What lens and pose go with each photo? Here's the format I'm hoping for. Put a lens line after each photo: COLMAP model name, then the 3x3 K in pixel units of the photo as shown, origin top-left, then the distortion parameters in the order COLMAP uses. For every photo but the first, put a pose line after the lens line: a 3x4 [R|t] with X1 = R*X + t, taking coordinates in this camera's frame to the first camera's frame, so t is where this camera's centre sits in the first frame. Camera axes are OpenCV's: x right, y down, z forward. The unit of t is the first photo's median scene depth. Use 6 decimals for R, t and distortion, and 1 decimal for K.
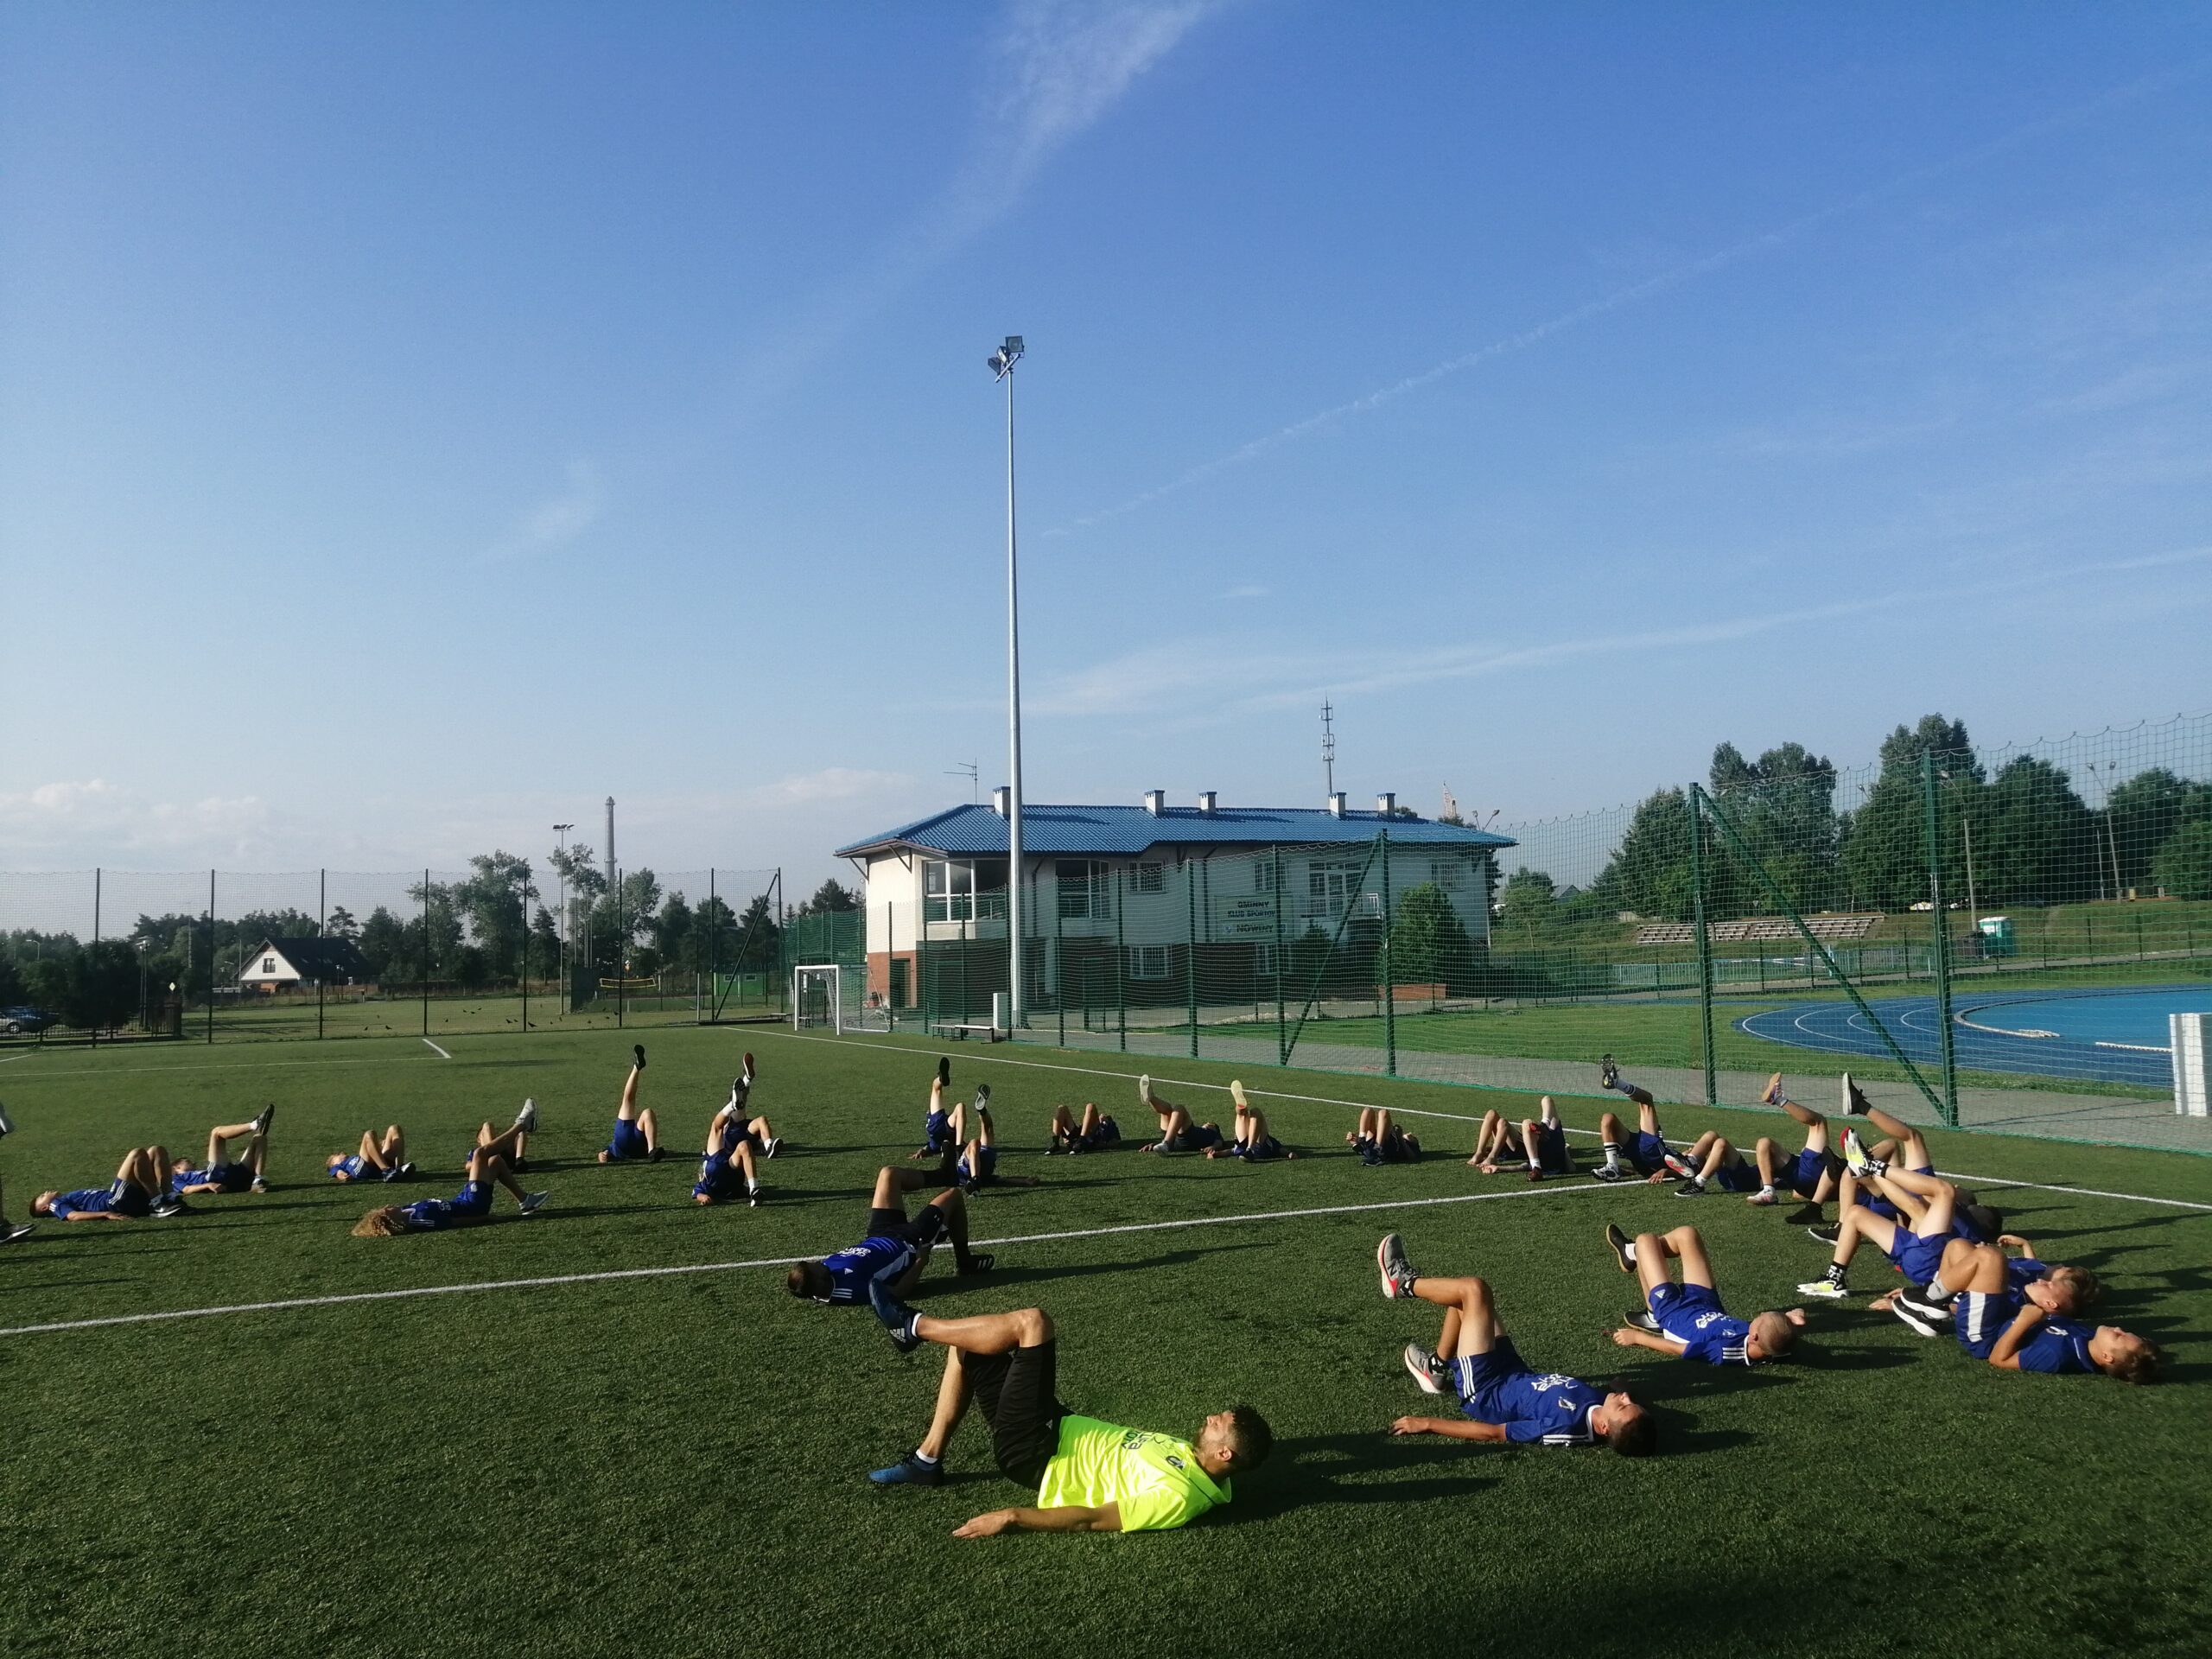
lens RADIAL K [[1813.0, 0, 1123.4], [0, 1813.0, 826.7], [0, 0, 1]] dist [0.035623, 0.048805]
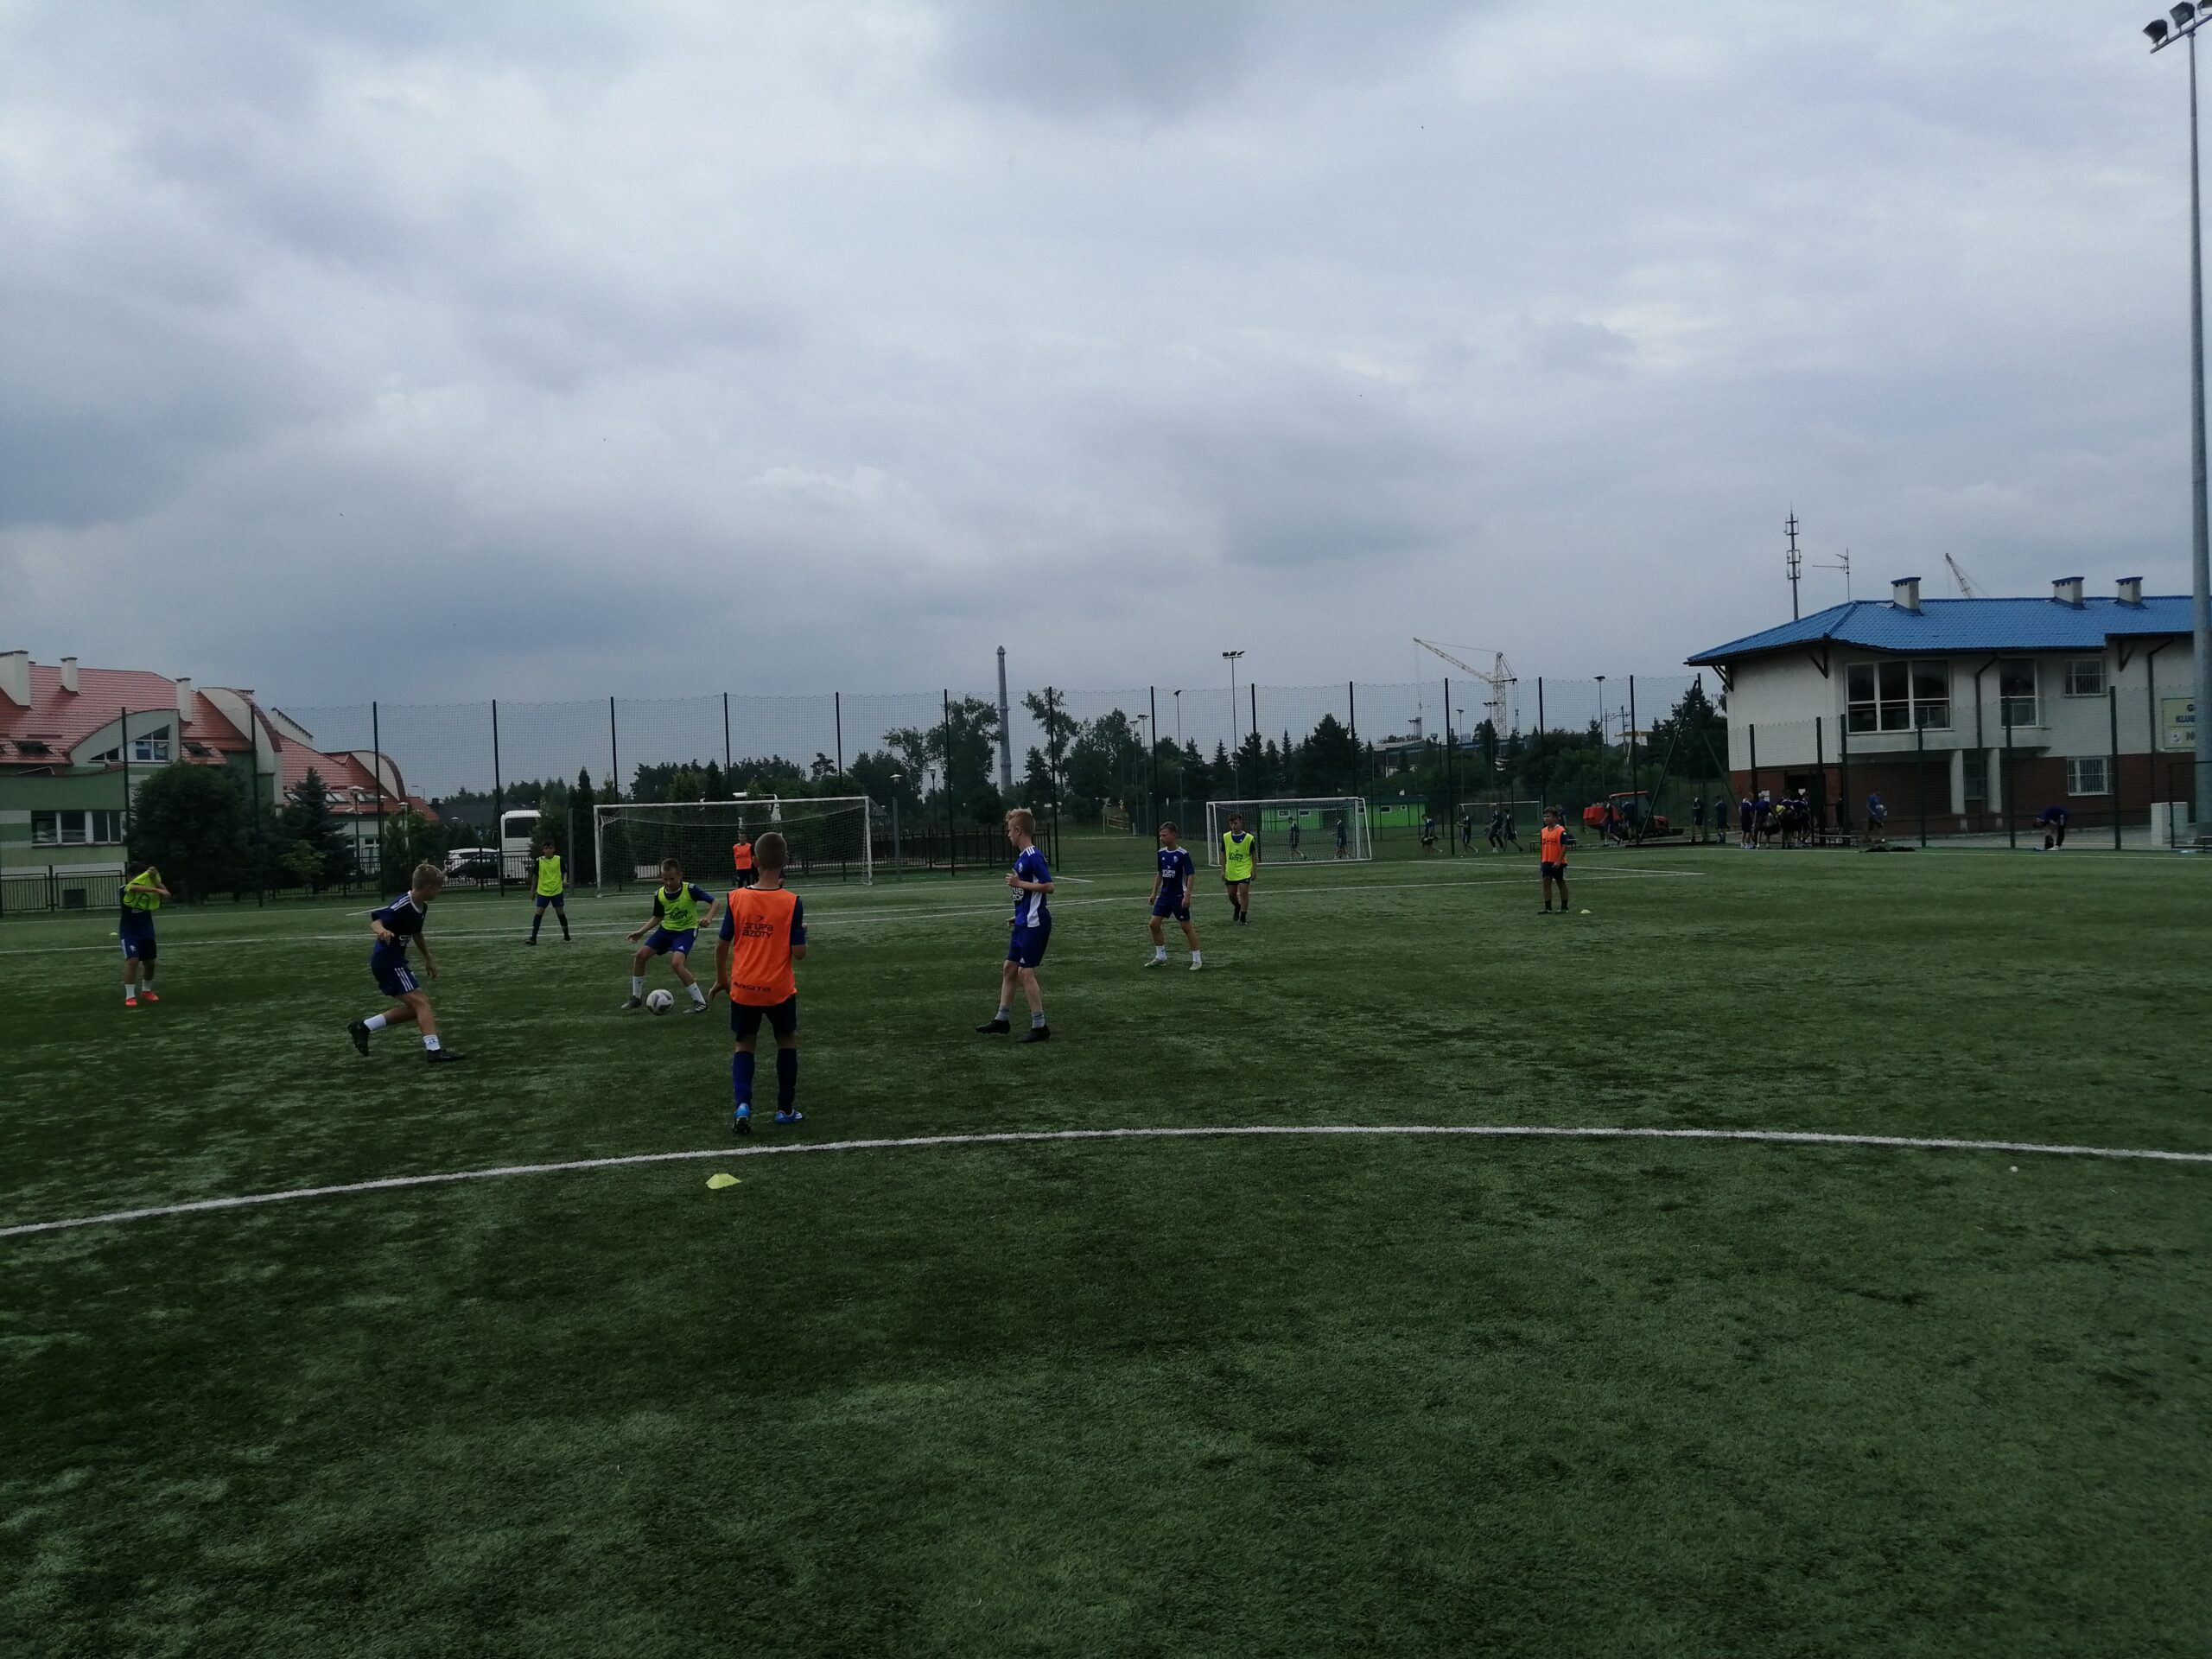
lens RADIAL K [[1813.0, 0, 1123.4], [0, 1813.0, 826.7], [0, 0, 1]] dist [0.035623, 0.048805]
pose [[0.983175, -0.010633, -0.182355, -0.261315], [0.026270, 0.996157, 0.083555, 0.012964], [0.180766, -0.086940, 0.979676, 0.058369]]
